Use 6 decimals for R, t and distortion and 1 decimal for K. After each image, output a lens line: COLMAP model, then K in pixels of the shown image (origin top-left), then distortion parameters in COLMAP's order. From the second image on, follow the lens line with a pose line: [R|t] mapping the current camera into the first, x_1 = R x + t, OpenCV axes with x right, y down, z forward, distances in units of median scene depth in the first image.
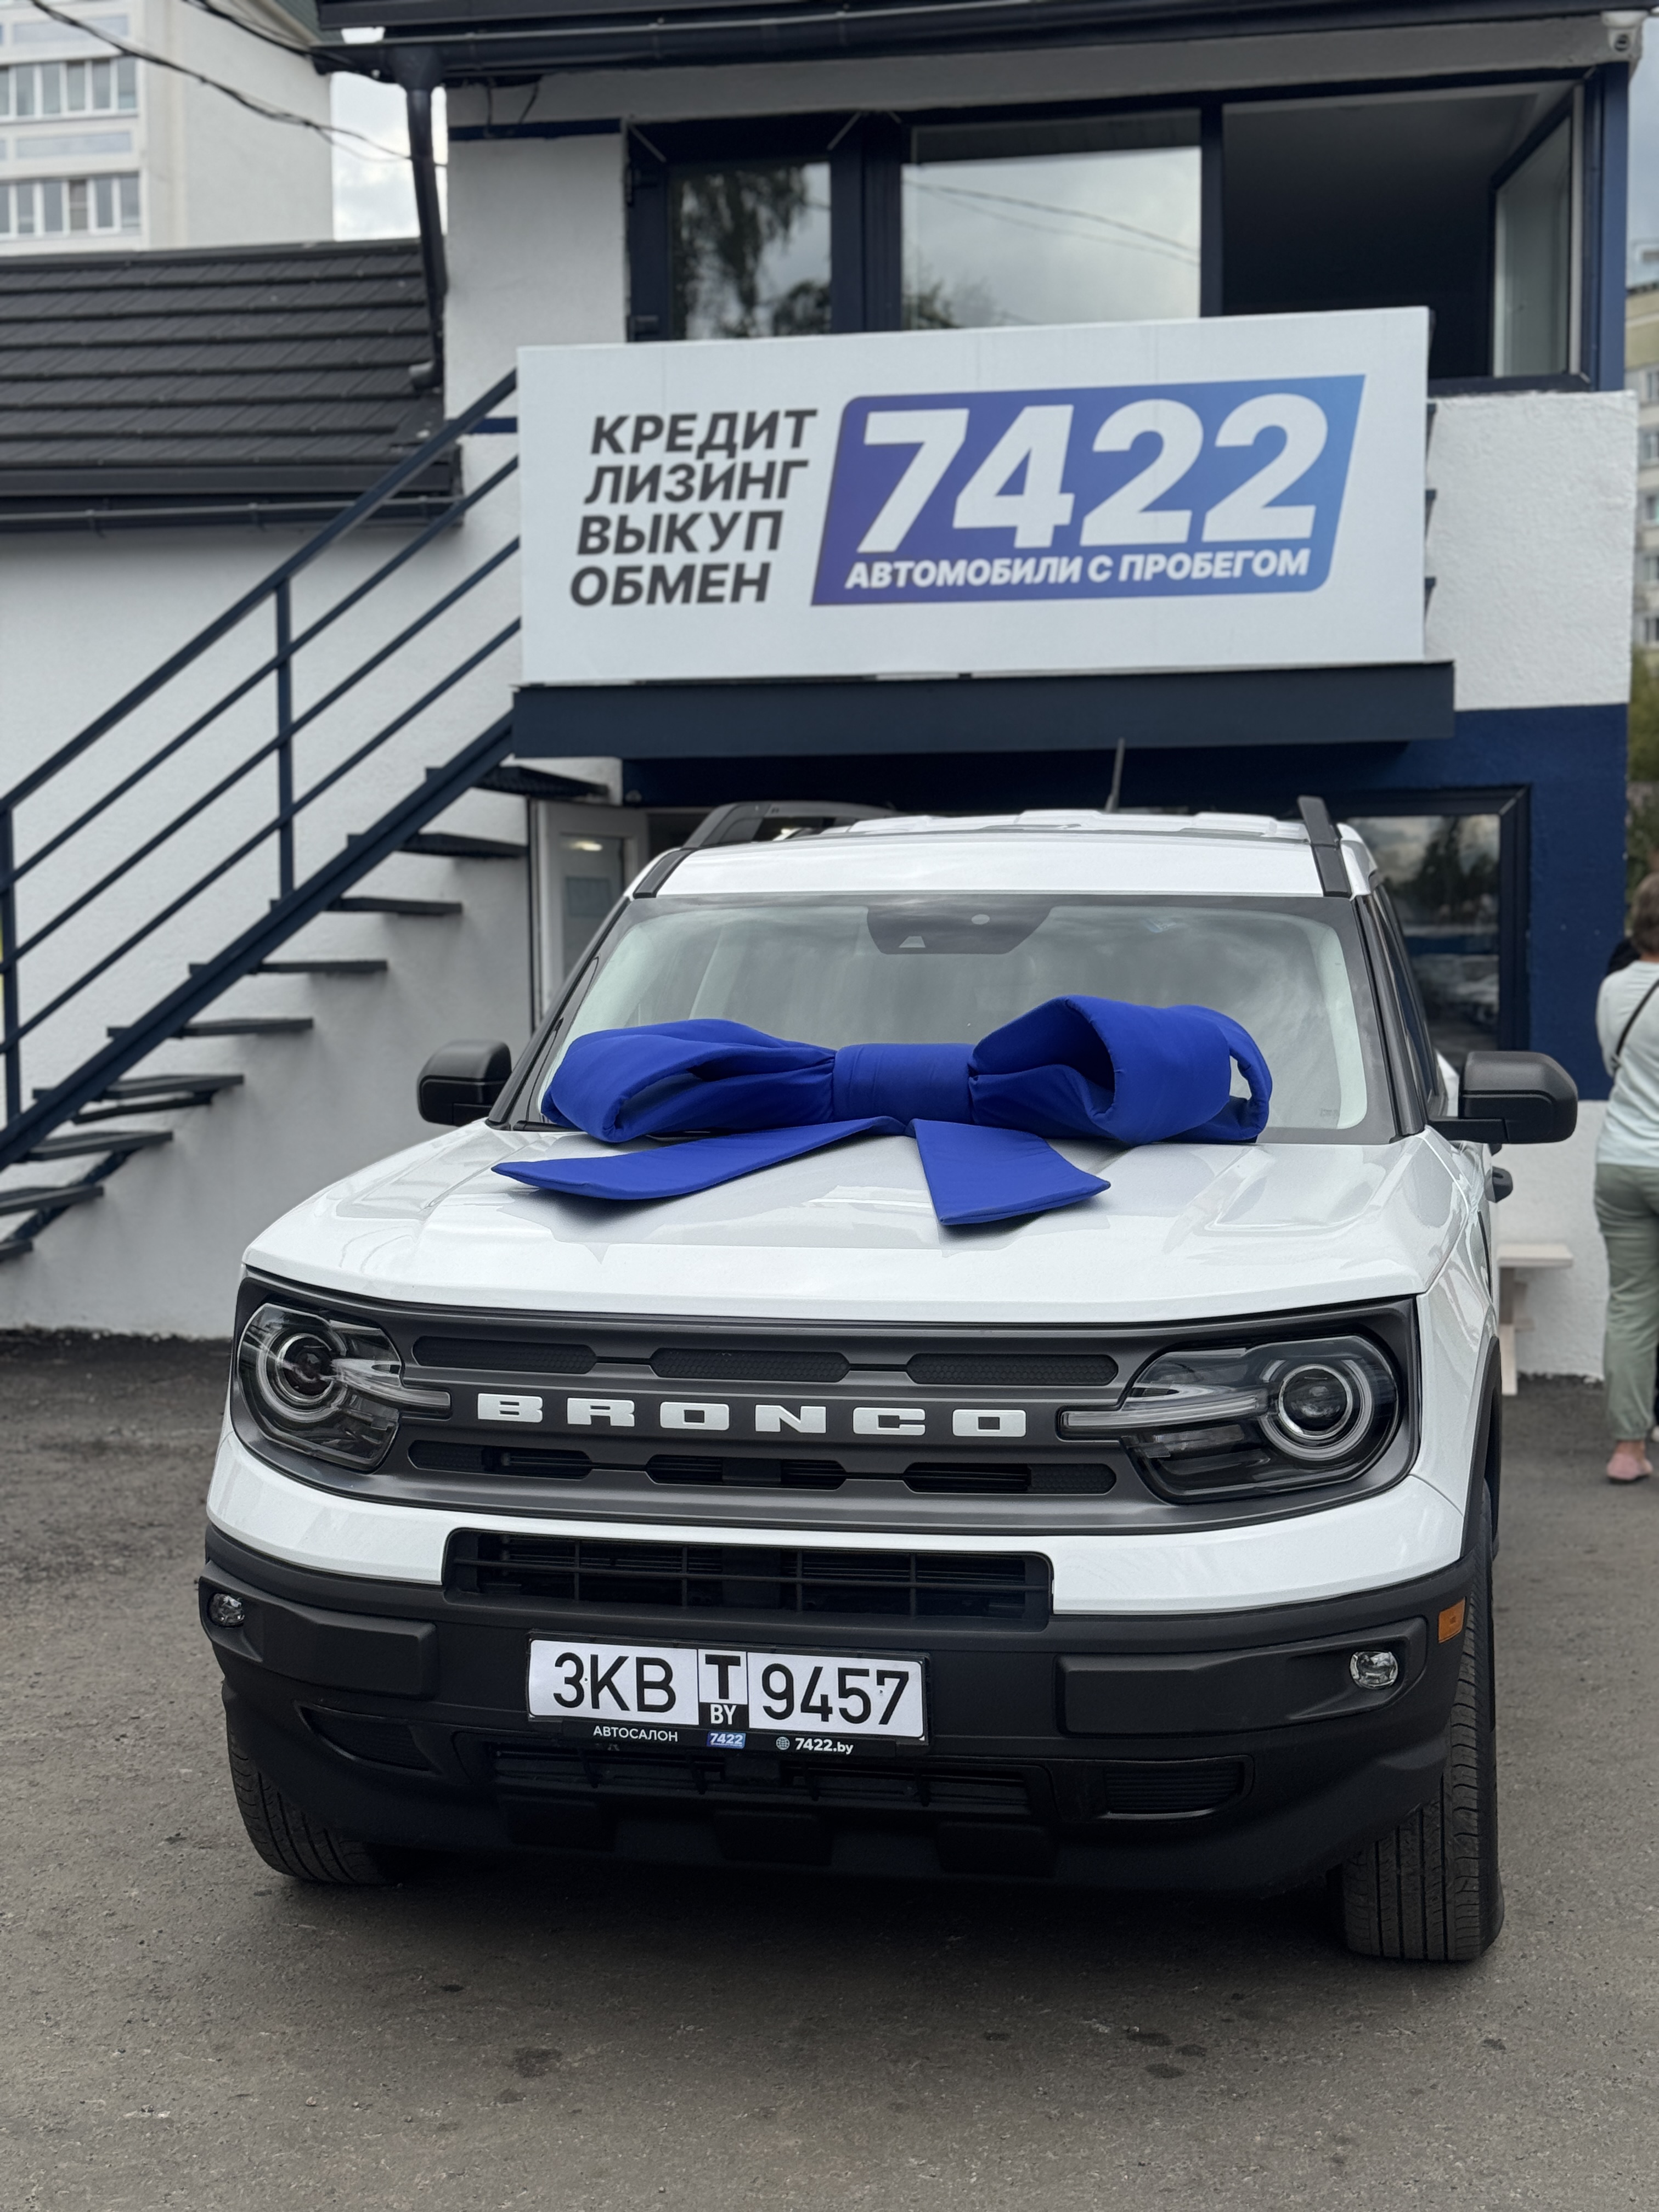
lens RADIAL K [[3068.9, 0, 831.0], [0, 3068.9, 1111.4], [0, 0, 1]] dist [0.210779, -0.432711]
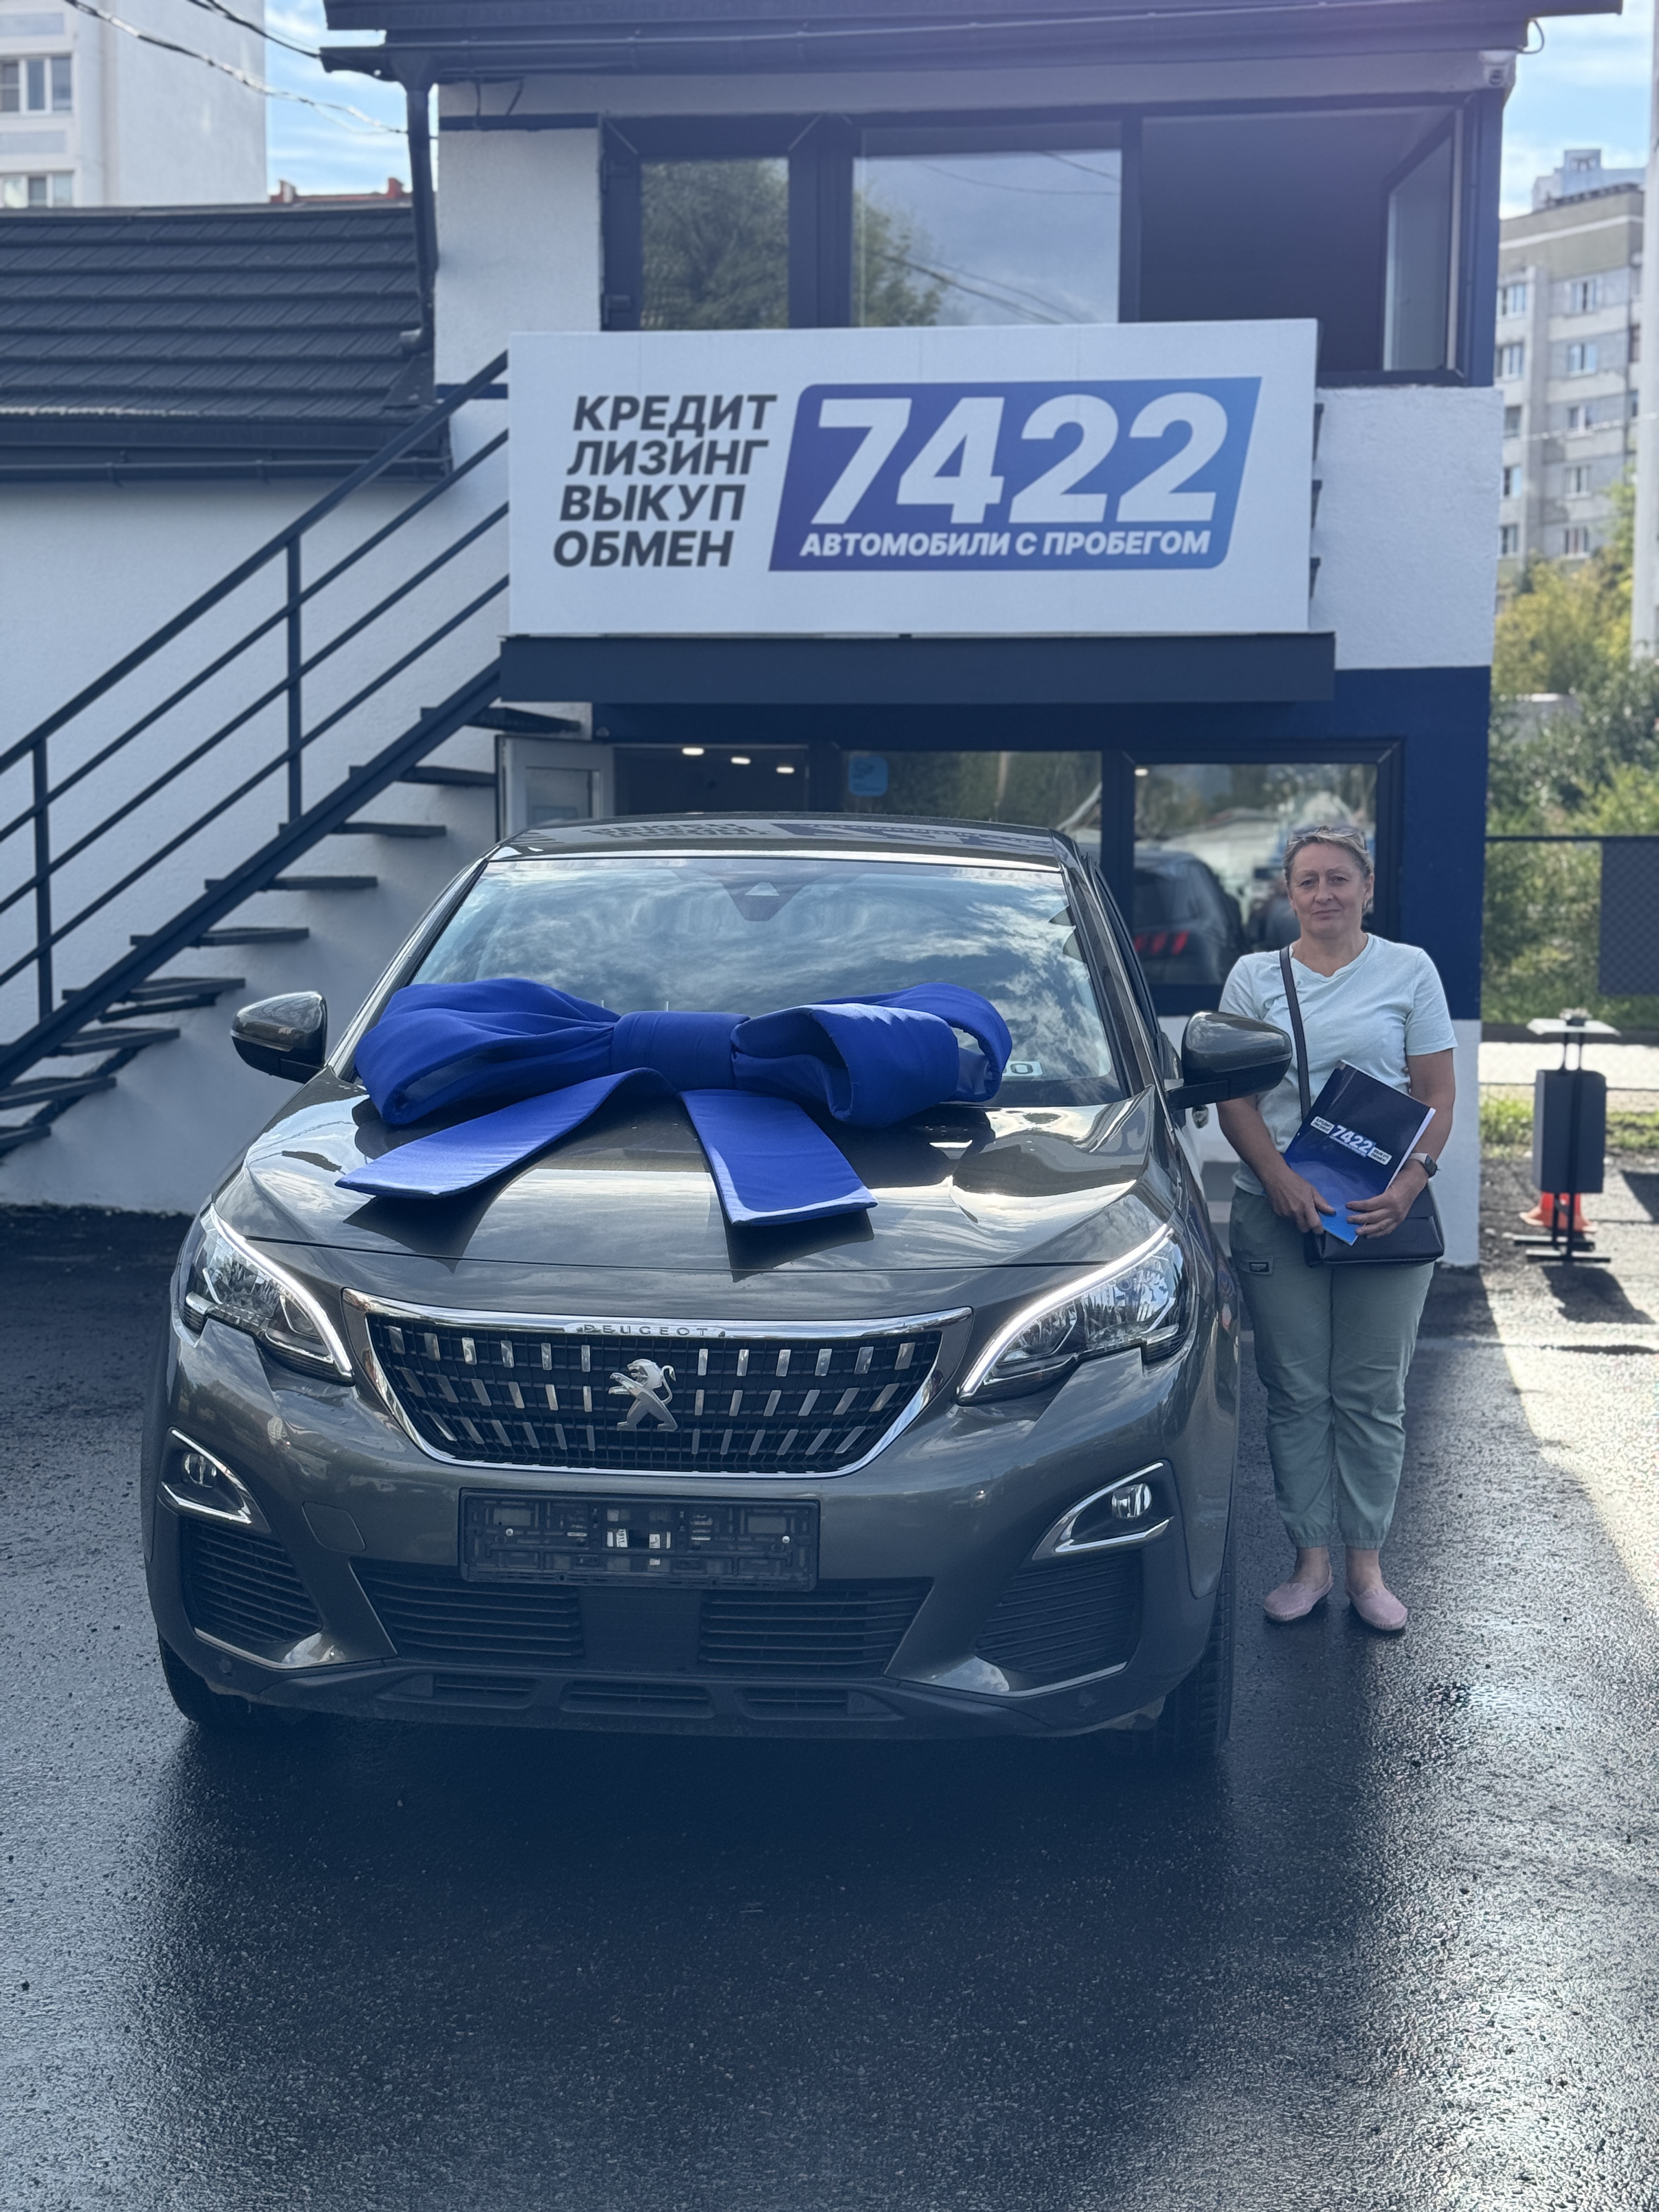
lens RADIAL K [[3068.9, 0, 831.0], [0, 3068.9, 1111.4], [0, 0, 1]] dist [0.210779, -0.432711]
pose [[0.999554, 0.013192, 0.026801, -0.011391], [-0.014087, 0.999341, 0.033455, -0.005104], [-0.026342, -0.033817, 0.999081, -0.129705]]
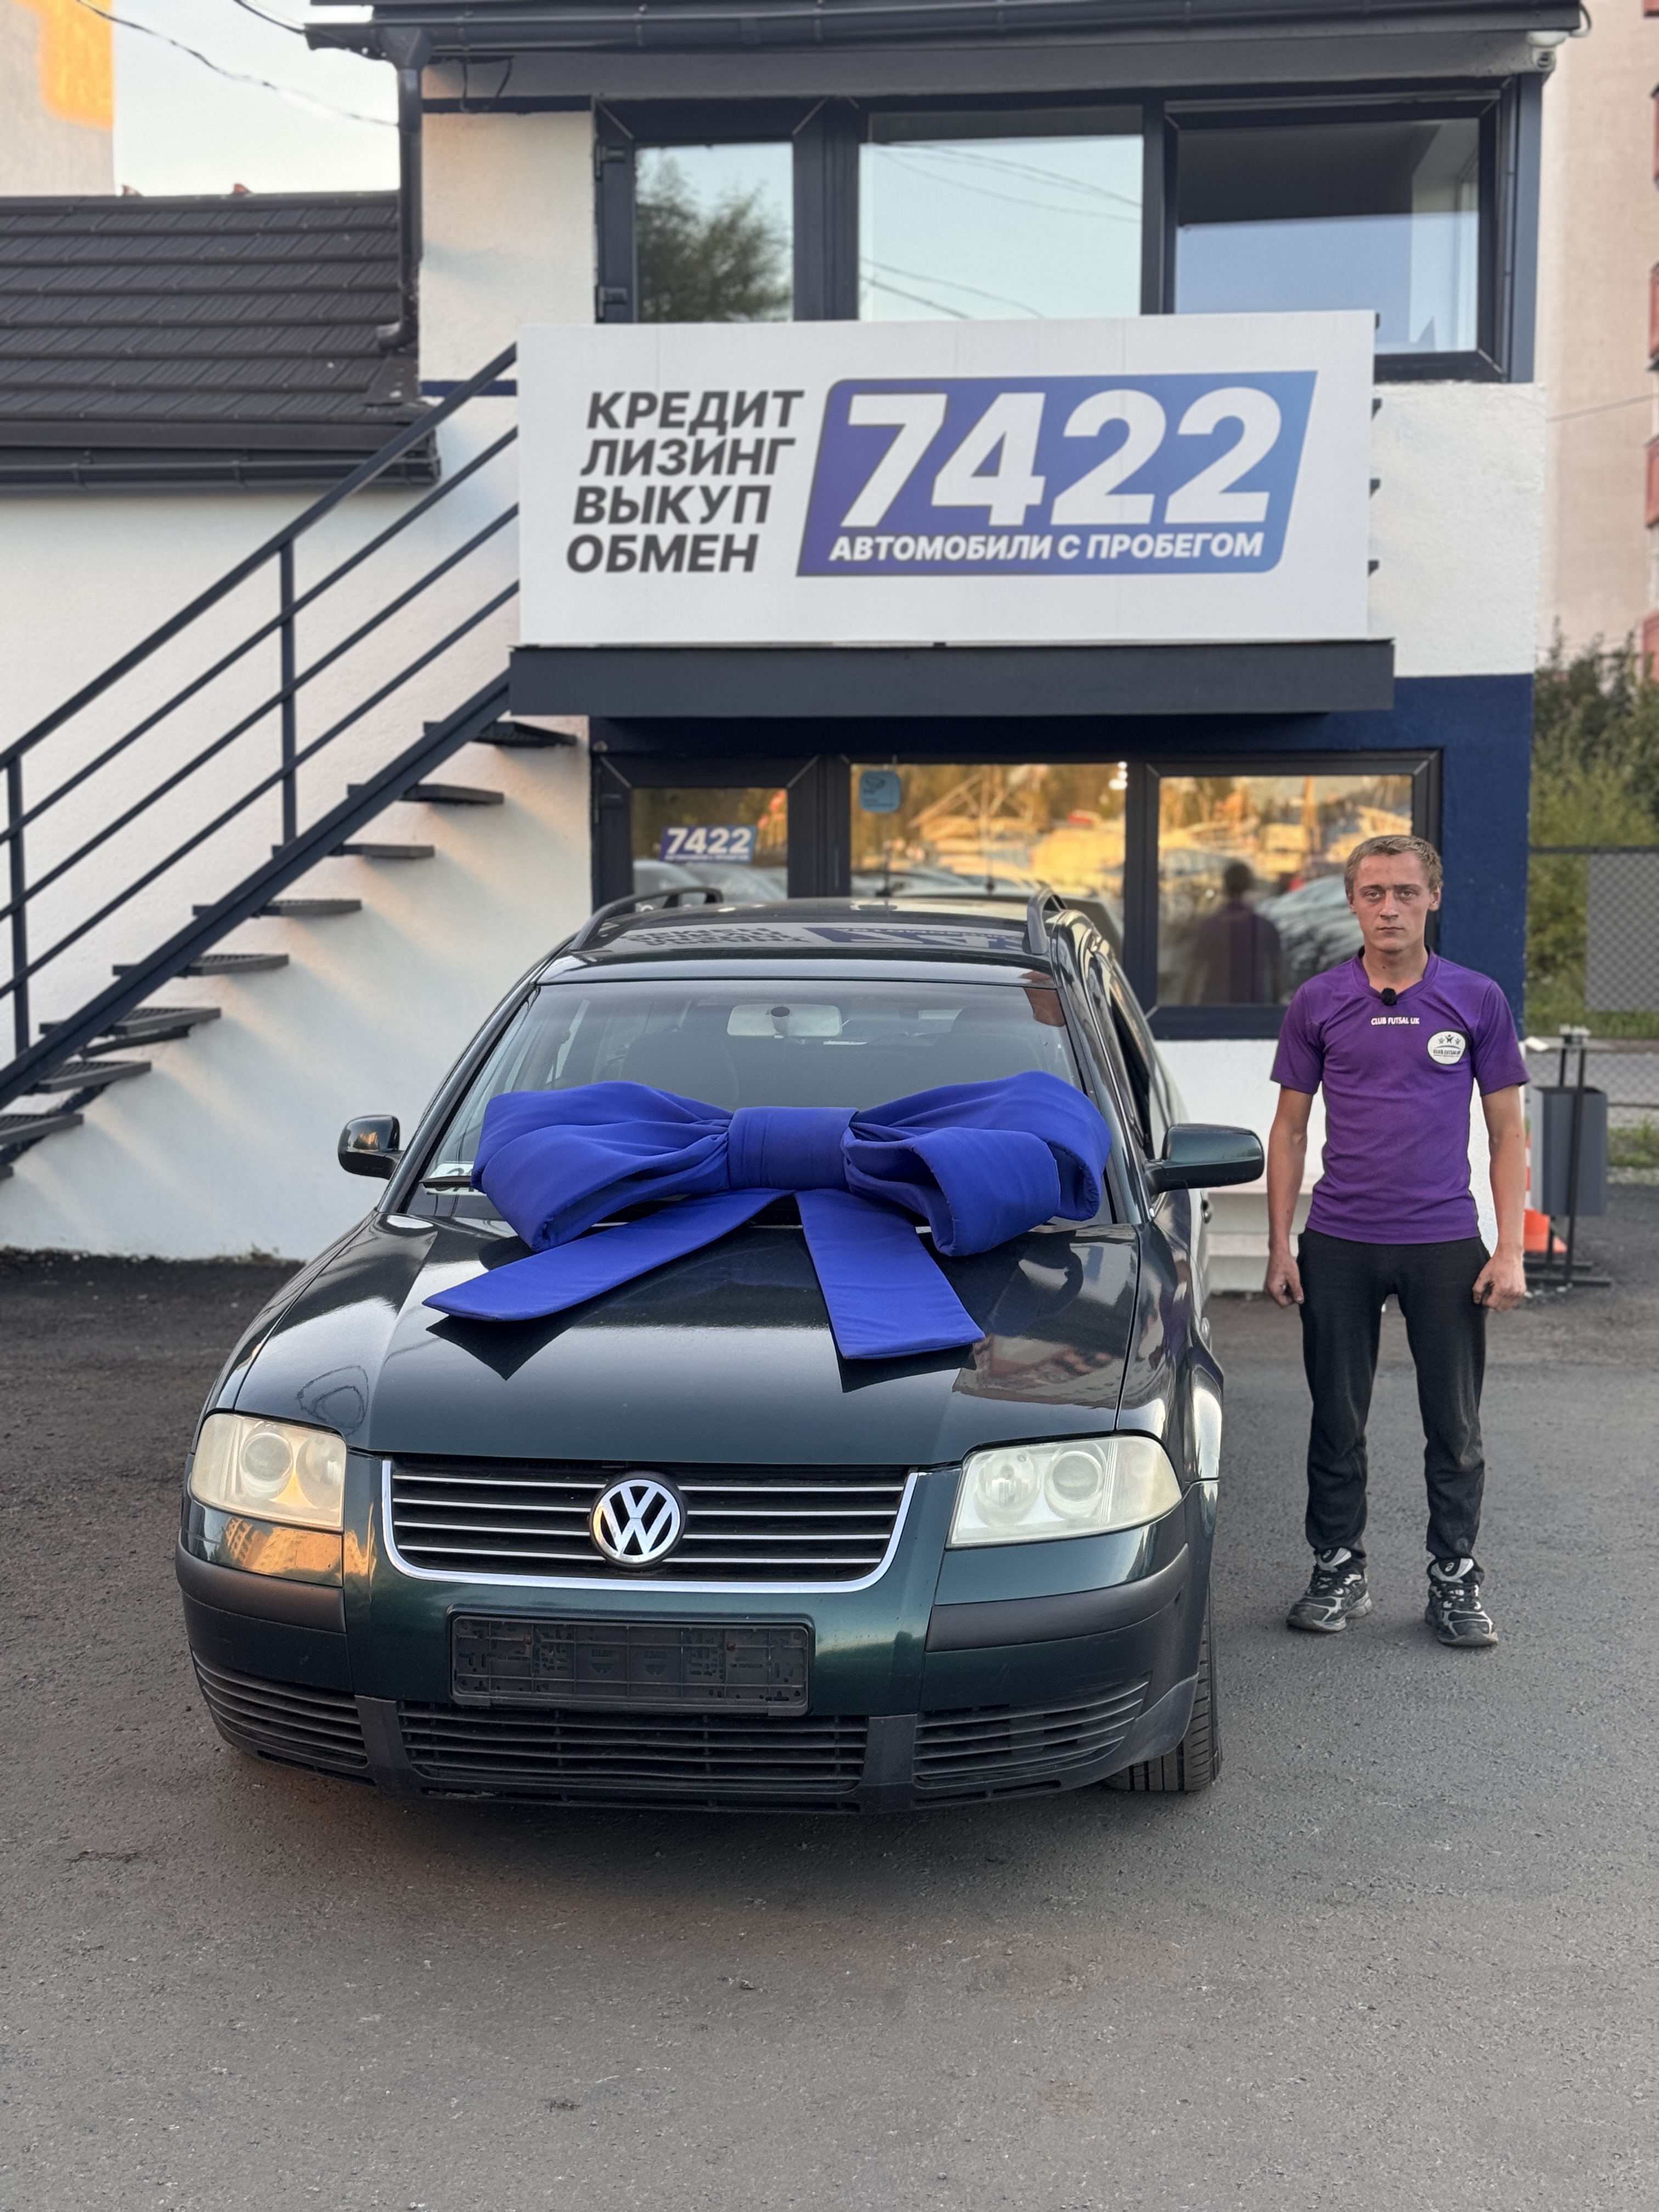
lens RADIAL K [[3064.2, 0, 829.5], [0, 3064.2, 1106.0], [0, 0, 1]] dist [0.214539, -0.419080]
pose [[0.997244, 0.002699, 0.074144, -0.073128], [-0.004843, 0.999575, 0.028749, -0.011795], [-0.074035, -0.029028, 0.996833, -0.065766]]
